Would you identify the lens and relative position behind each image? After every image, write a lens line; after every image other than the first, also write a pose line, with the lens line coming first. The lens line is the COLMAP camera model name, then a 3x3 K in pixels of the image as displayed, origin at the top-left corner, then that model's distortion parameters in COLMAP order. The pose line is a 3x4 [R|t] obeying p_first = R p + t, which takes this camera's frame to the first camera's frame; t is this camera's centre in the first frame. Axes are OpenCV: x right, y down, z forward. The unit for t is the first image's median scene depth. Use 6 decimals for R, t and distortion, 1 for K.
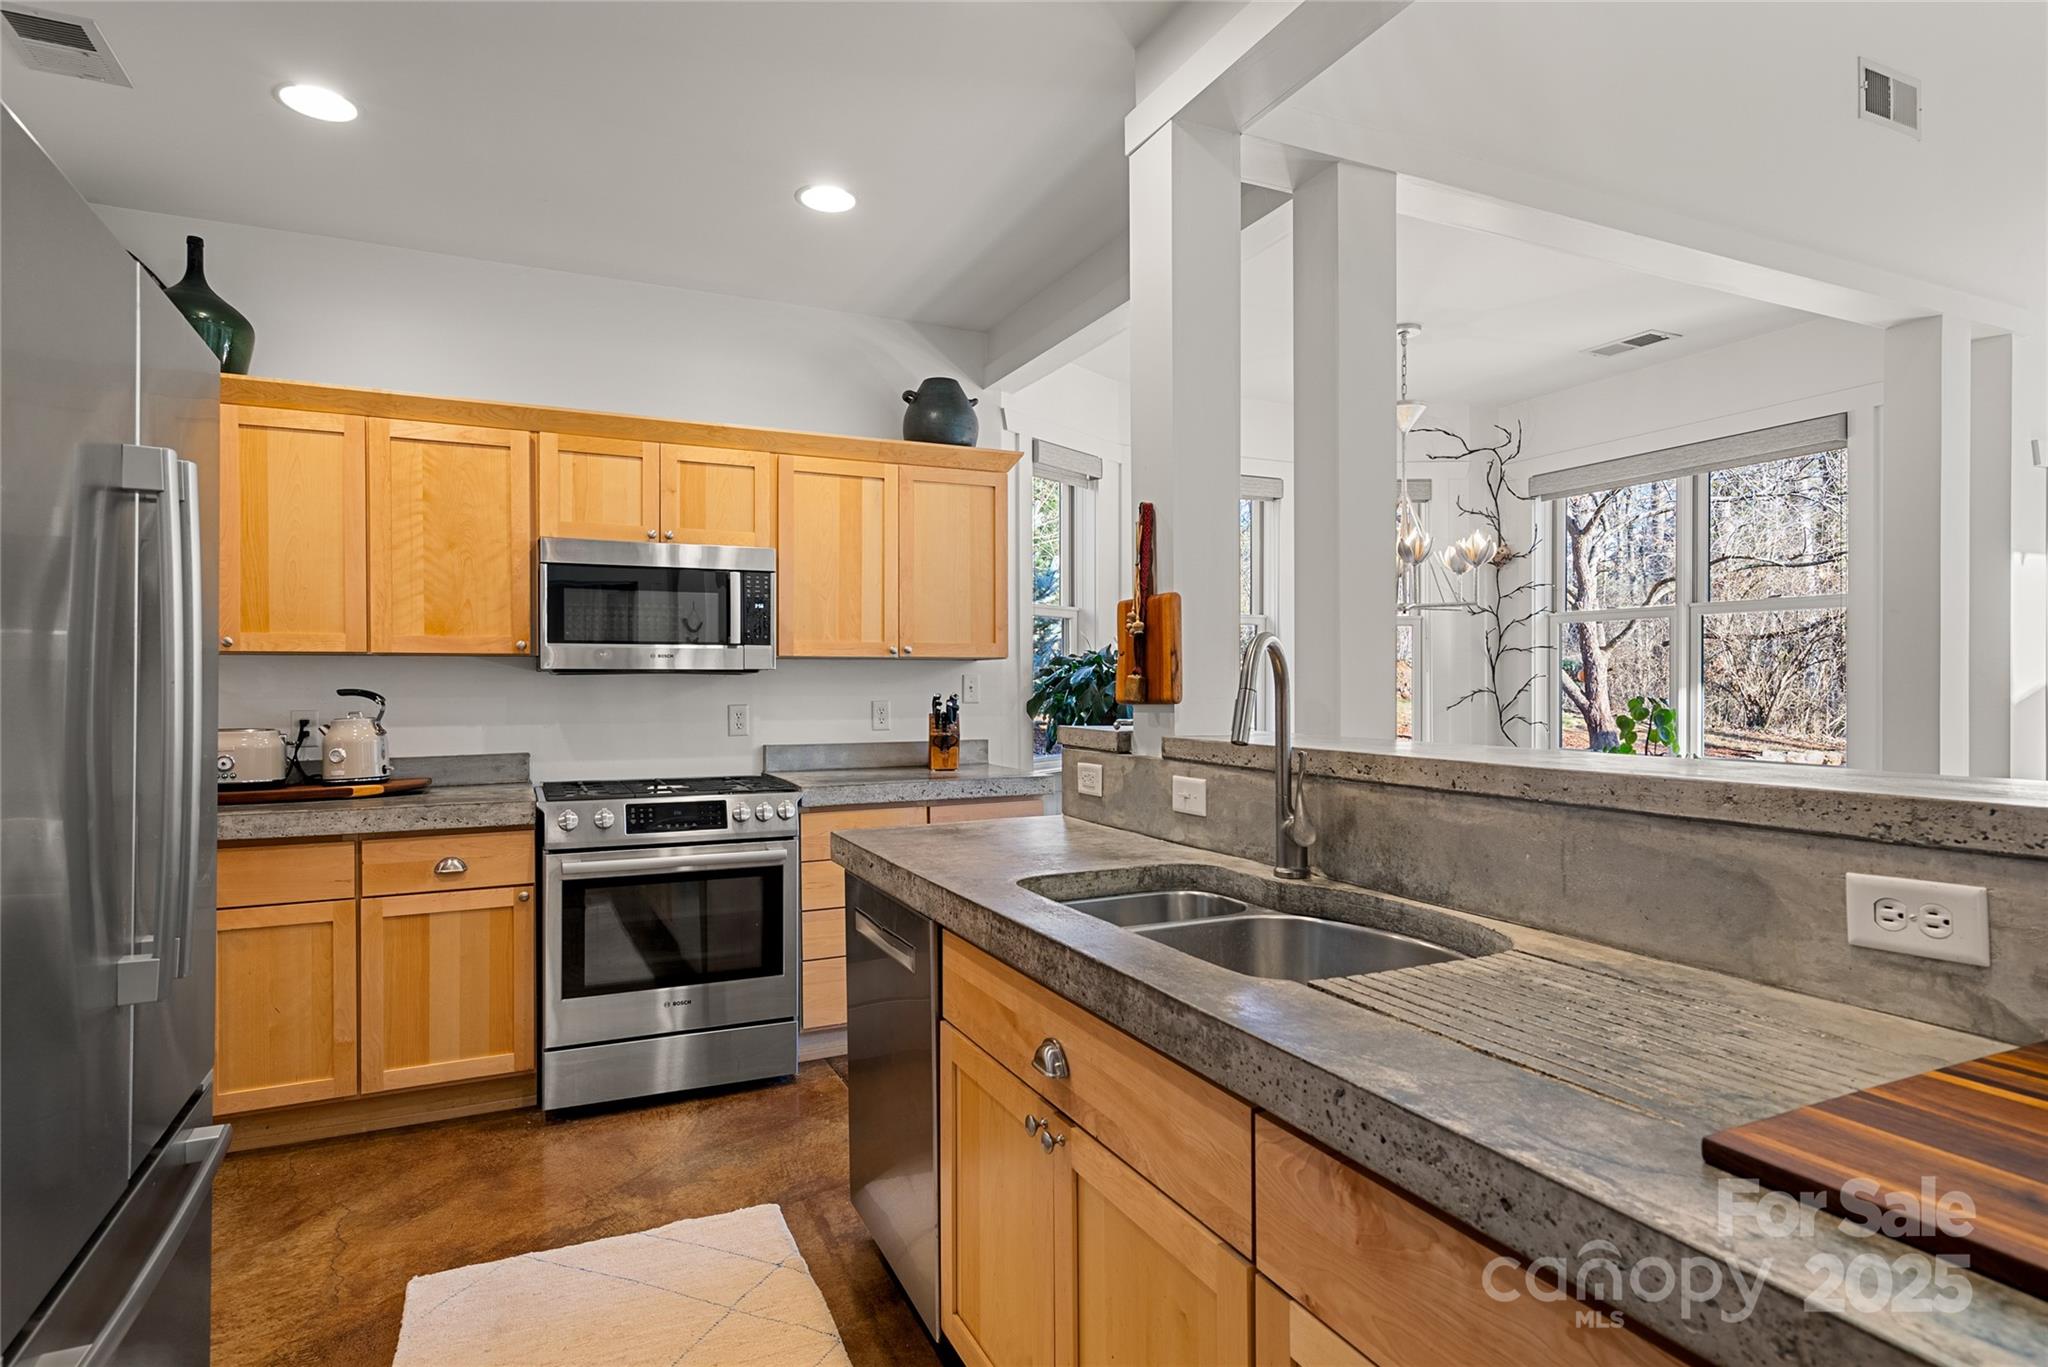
lens RADIAL K [[1081.3, 0, 1024.0], [0, 1081.3, 683.5], [0, 0, 1]] dist [0.008459, 0.000218]
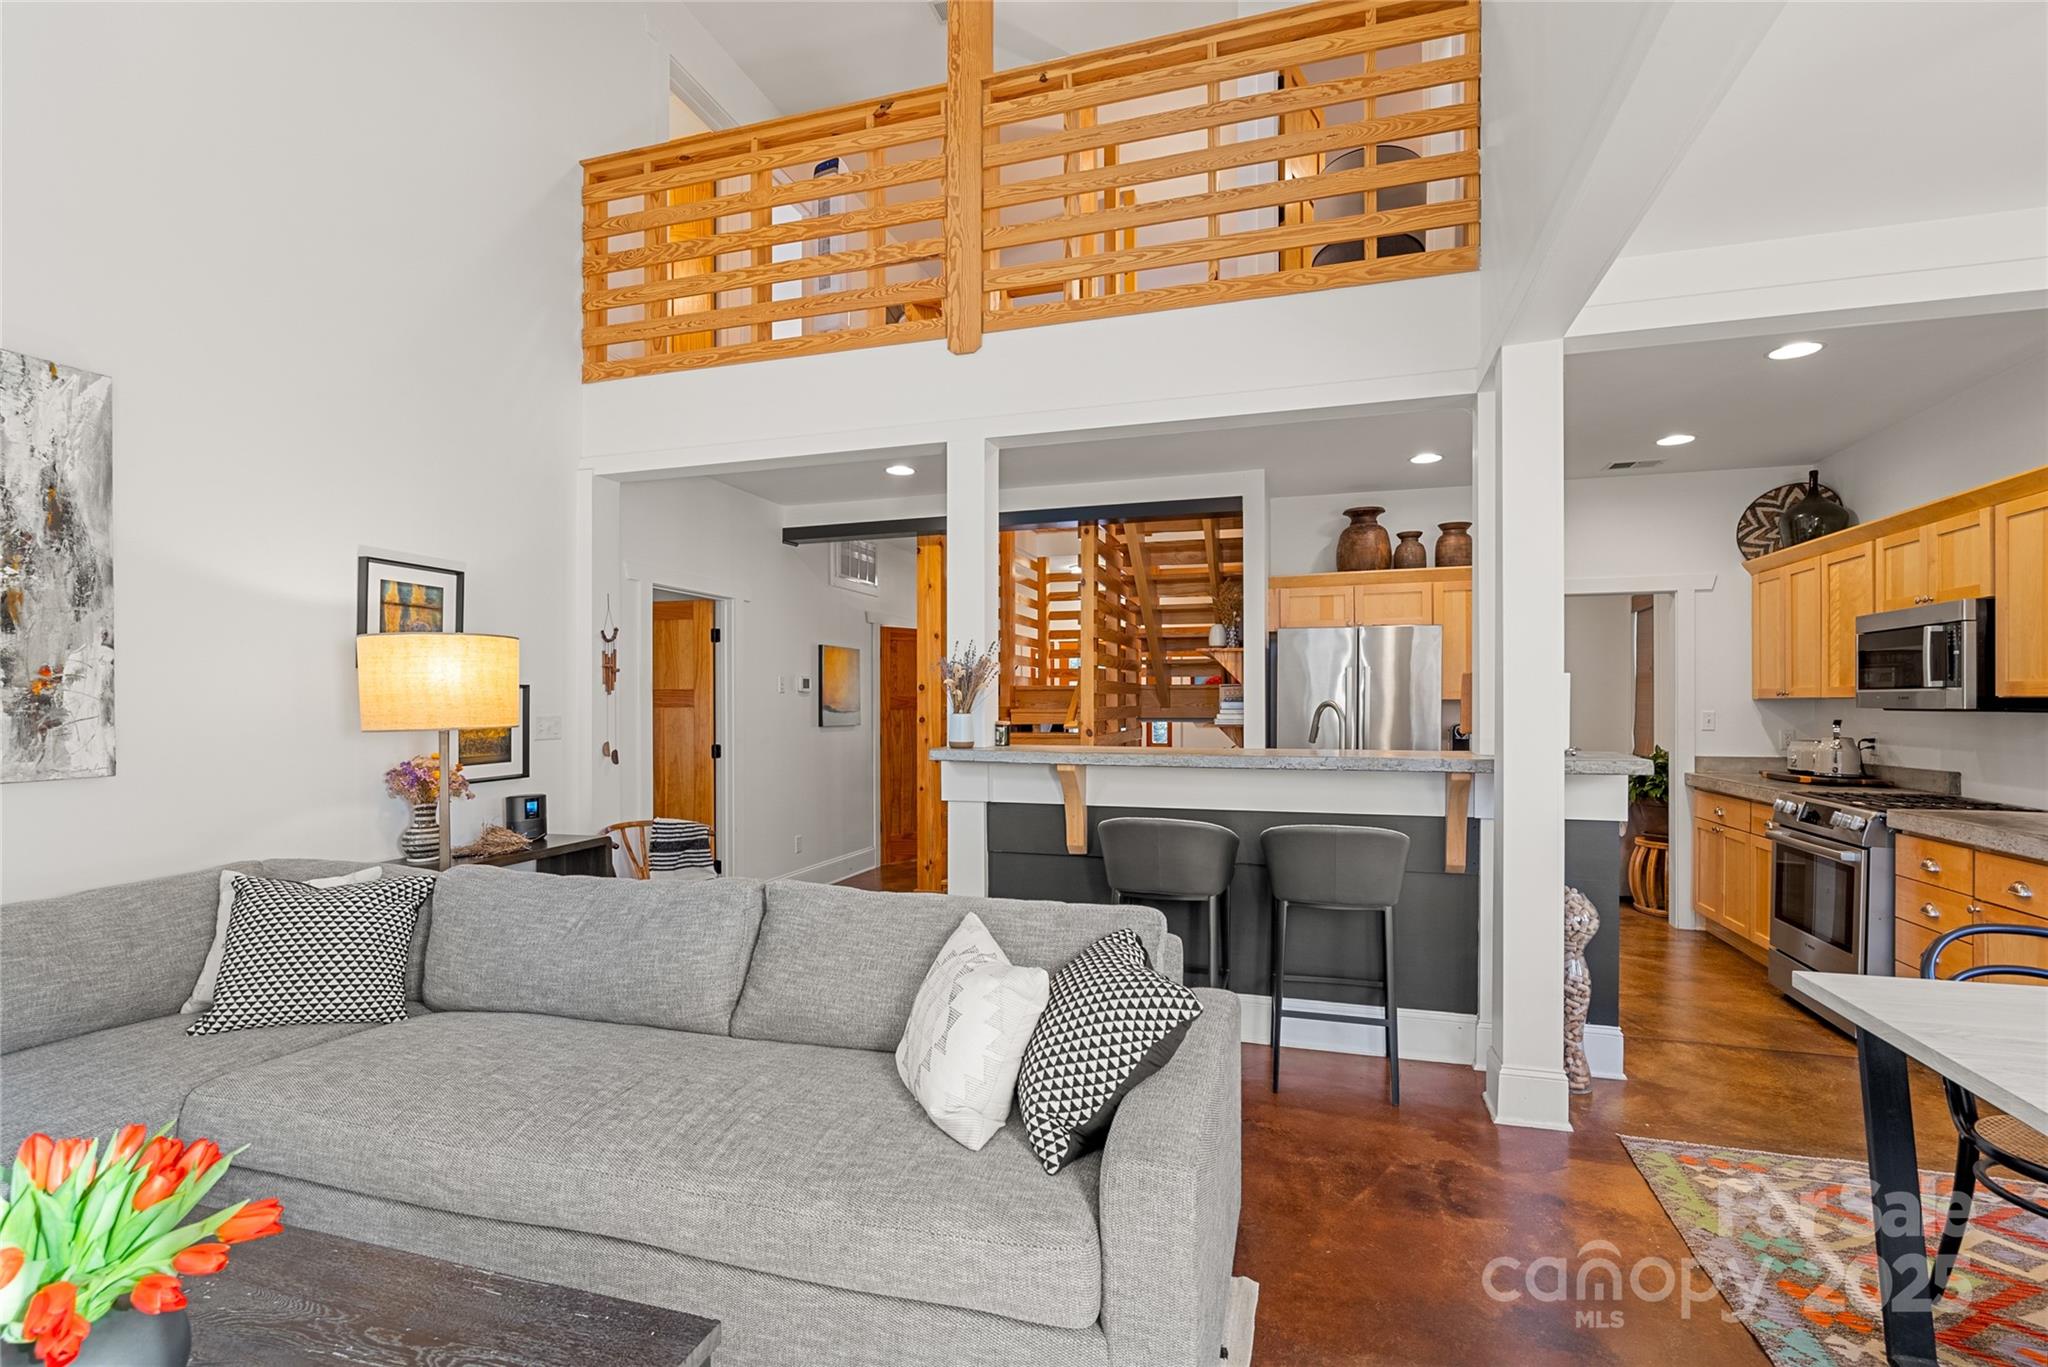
lens RADIAL K [[926.4, 0, 1024.0], [0, 926.4, 683.5], [0, 0, 1]] dist [-0.001048, 0.000498]
pose [[-0.681571, -0.011026, -0.731669, 1.106019], [0.001360, 0.999866, -0.016335, -0.025703], [0.731751, -0.012128, -0.681464, 0.939759]]
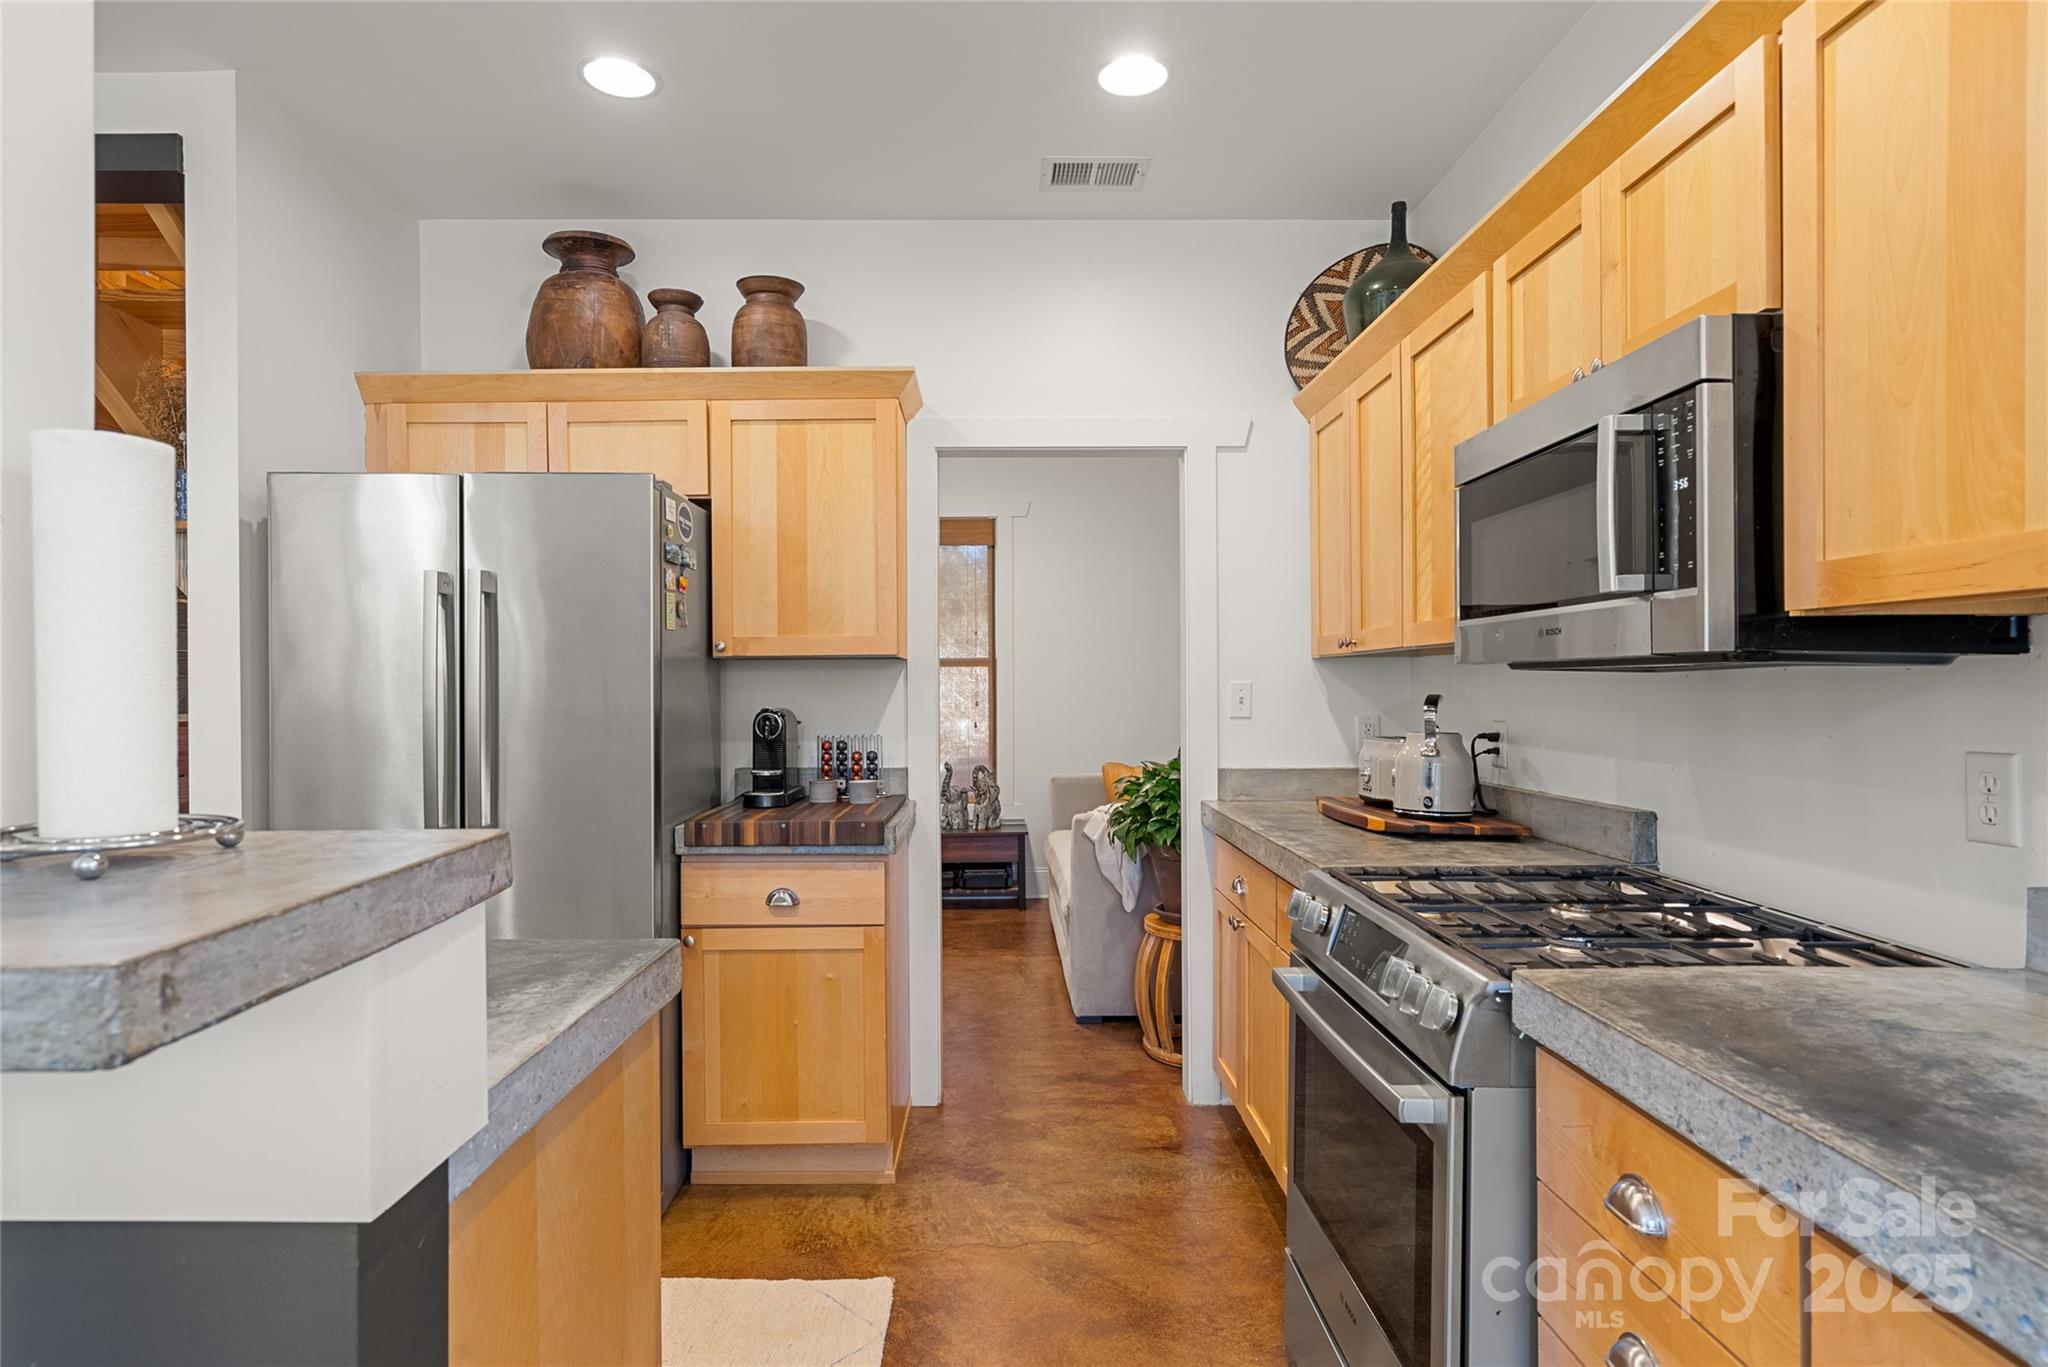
lens RADIAL K [[1098.4, 0, 988.1], [0, 1098.4, 641.7], [0, 0, 1]] dist [0.001821, 0.000854]
pose [[-0.439018, -0.032201, -0.897901, 0.207484], [0.001290, 0.999334, -0.036469, -0.004420], [0.898477, -0.017169, -0.438684, 0.943876]]
